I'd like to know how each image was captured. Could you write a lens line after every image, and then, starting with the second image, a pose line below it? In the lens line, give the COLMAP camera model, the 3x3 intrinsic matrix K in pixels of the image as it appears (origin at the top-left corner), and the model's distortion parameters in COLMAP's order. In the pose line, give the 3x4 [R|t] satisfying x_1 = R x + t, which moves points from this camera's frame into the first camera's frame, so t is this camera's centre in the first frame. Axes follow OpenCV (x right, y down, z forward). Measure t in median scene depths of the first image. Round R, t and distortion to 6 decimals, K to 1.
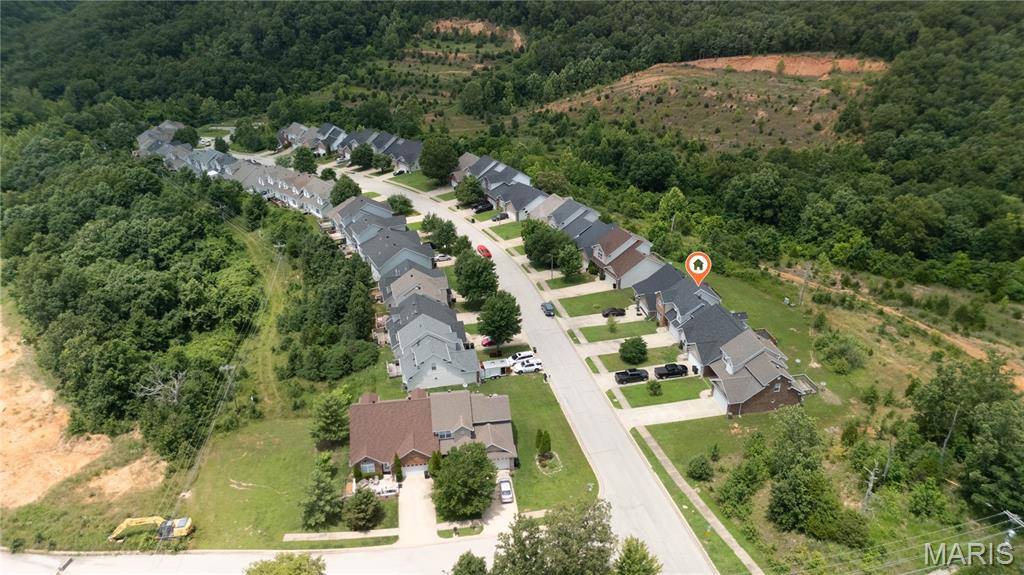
lens RADIAL K [[753.6, 0, 511.5], [0, 753.6, 291.2], [0, 0, 1]] dist [0.073754, -0.066082]
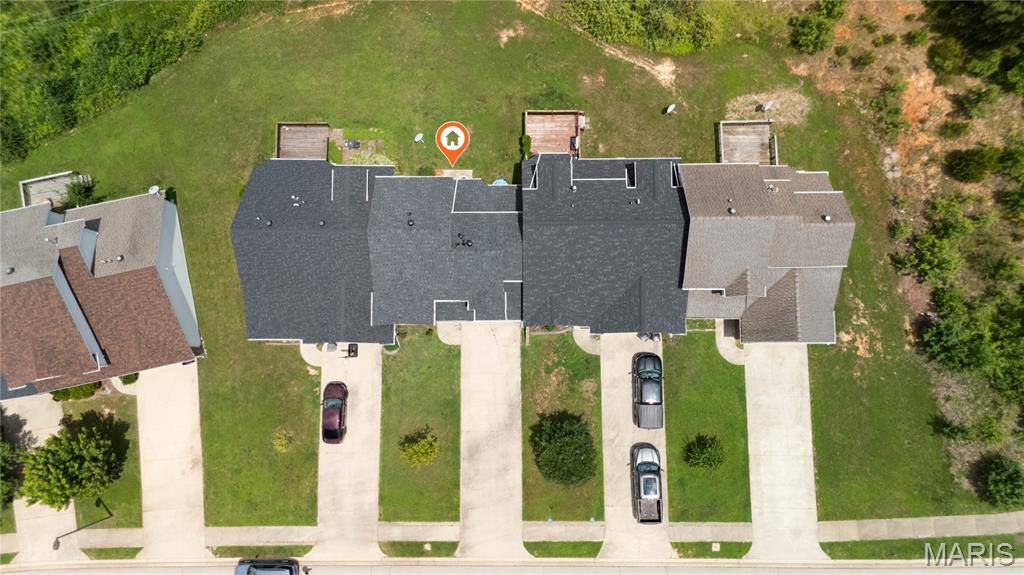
lens RADIAL K [[753.6, 0, 511.5], [0, 753.6, 291.2], [0, 0, 1]] dist [0.073754, -0.066082]
pose [[0.208540, -0.972351, 0.105090, 0.136237], [0.459615, 0.192283, 0.867053, -0.220845], [-0.863287, -0.132514, 0.487006, 0.572307]]
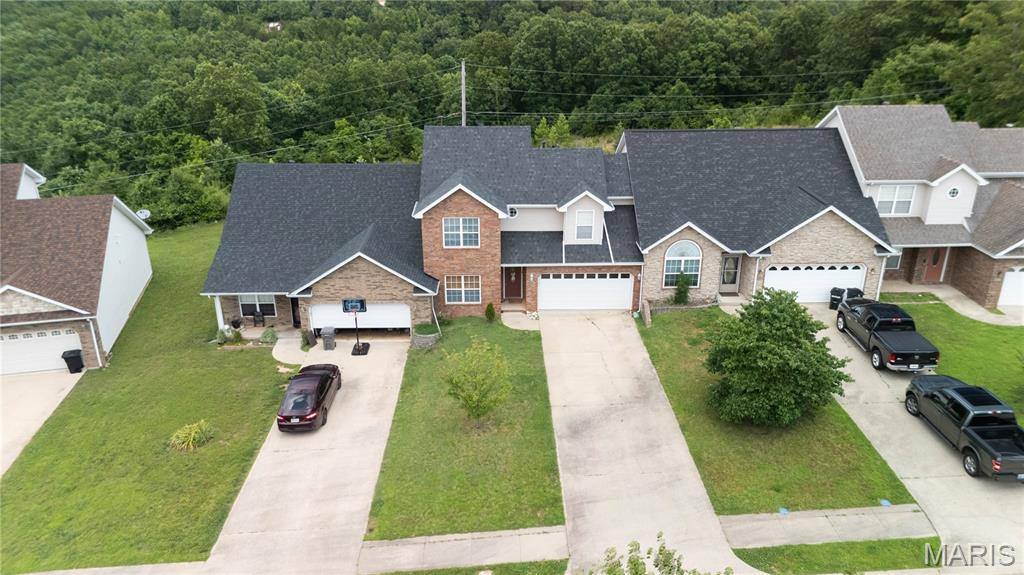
lens RADIAL K [[753.6, 0, 511.5], [0, 753.6, 291.2], [0, 0, 1]] dist [0.073754, -0.066082]
pose [[0.189448, -0.367946, 0.910343, -0.026347], [0.456048, 0.854037, 0.250282, -0.017928], [-0.869557, 0.367744, 0.329597, 0.677914]]
